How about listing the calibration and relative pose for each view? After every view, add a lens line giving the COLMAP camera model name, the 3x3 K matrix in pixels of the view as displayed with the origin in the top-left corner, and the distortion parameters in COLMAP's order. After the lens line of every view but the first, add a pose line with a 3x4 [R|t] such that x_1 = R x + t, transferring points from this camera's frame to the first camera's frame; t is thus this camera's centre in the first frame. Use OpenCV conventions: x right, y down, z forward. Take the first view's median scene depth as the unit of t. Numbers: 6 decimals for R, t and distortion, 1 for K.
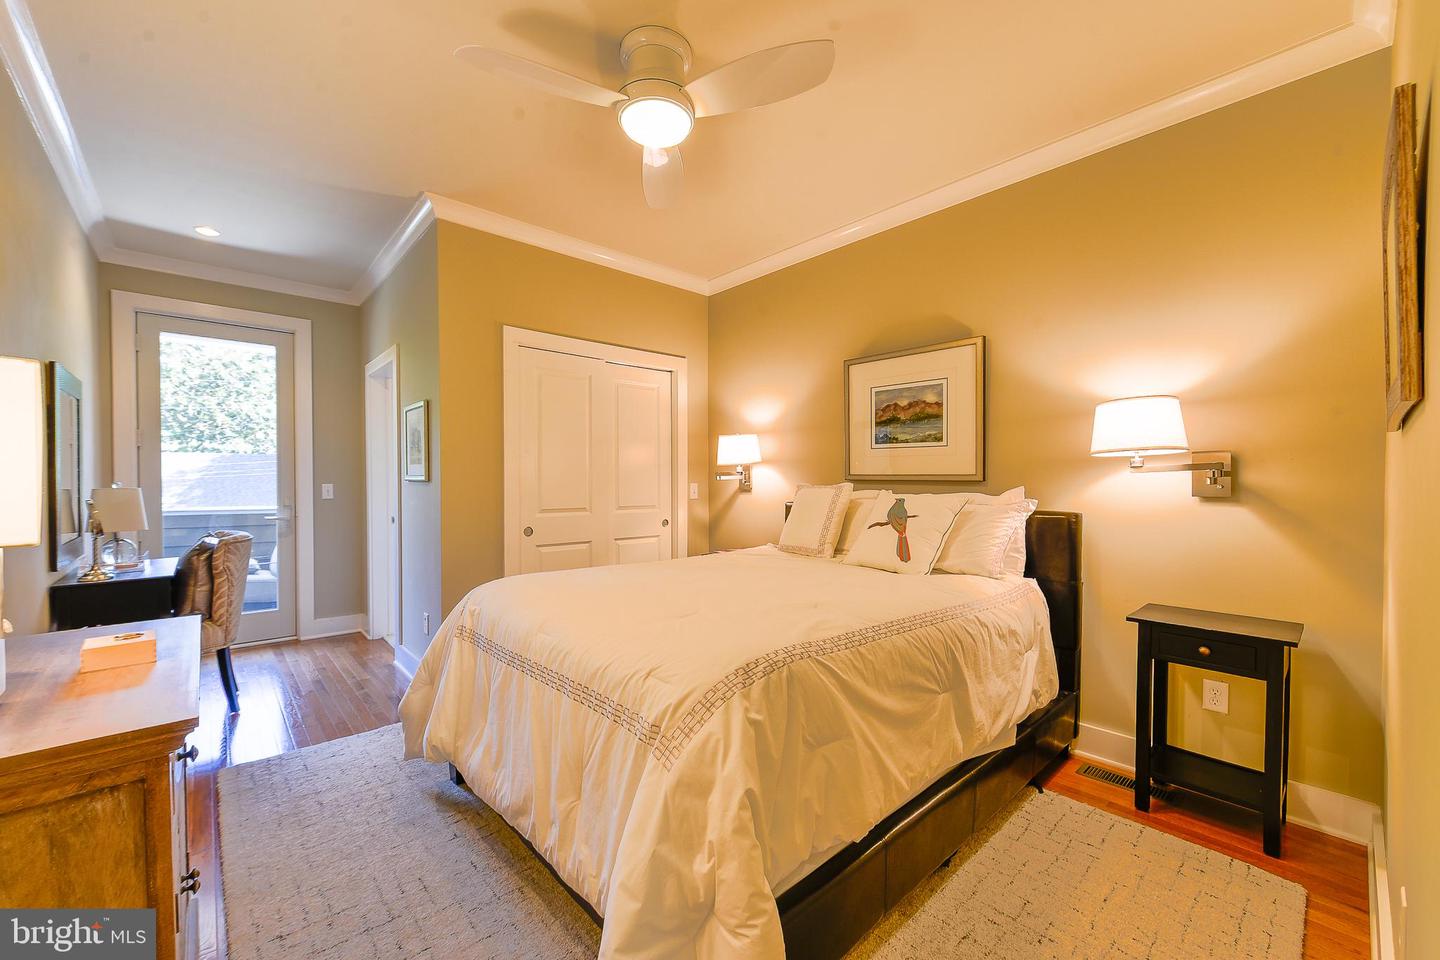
lens RADIAL K [[572.3, 0, 715.0], [0, 572.3, 488.1], [0, 0, 1]] dist [0.002347, 0.000069]
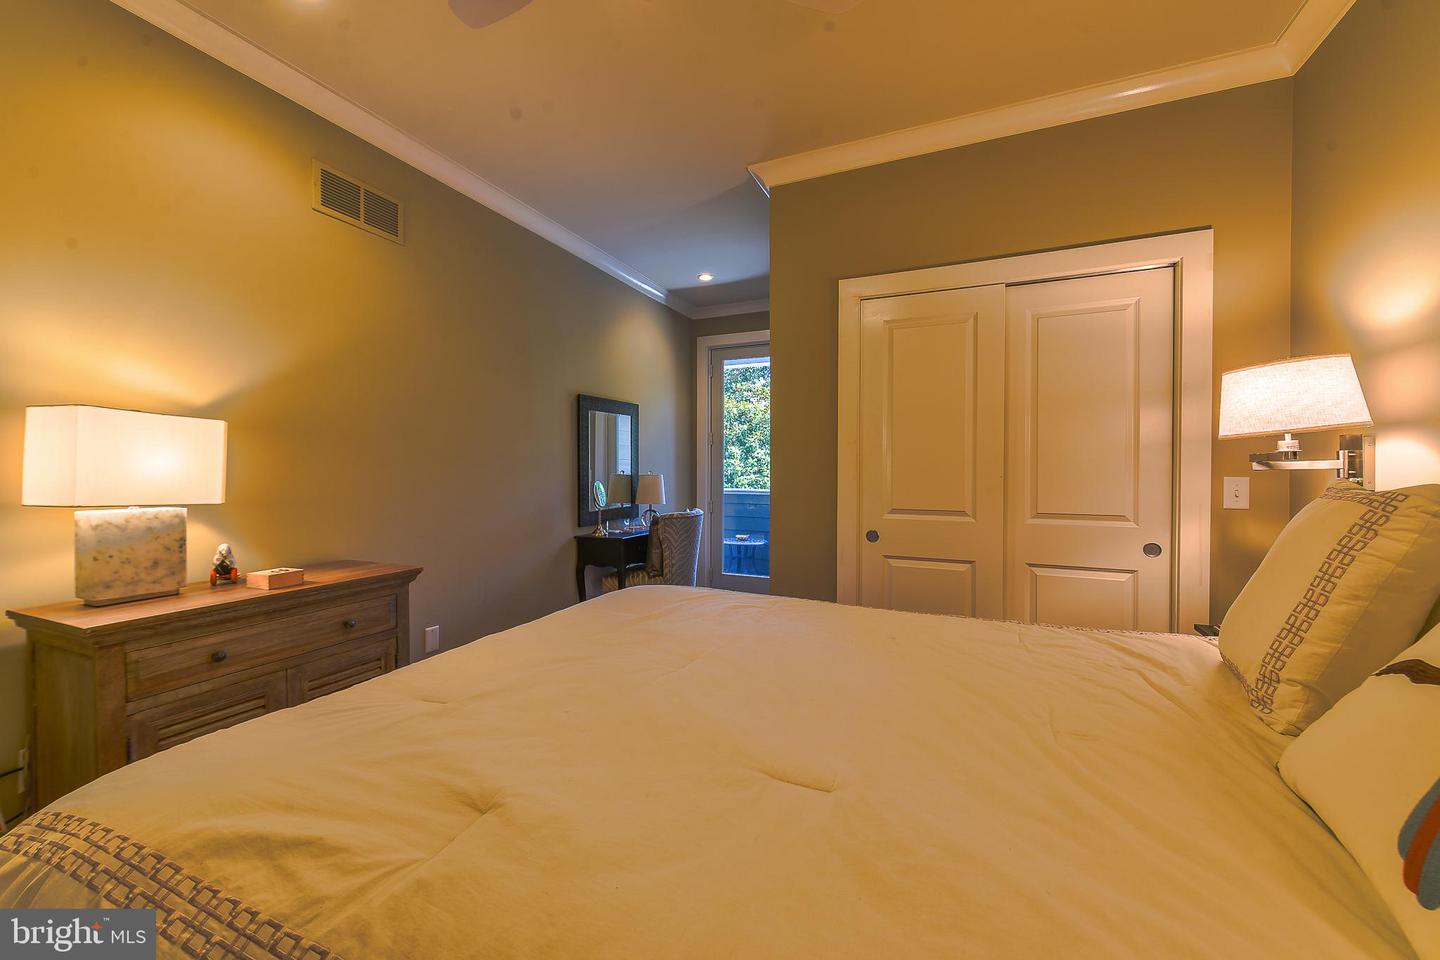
lens RADIAL K [[572.3, 0, 715.0], [0, 572.3, 488.1], [0, 0, 1]] dist [0.002347, 0.000069]
pose [[0.392938, 0.030200, -0.919069, 0.327652], [-0.016423, 0.999532, 0.025822, -0.006433], [0.919418, 0.004947, 0.393250, 0.529503]]
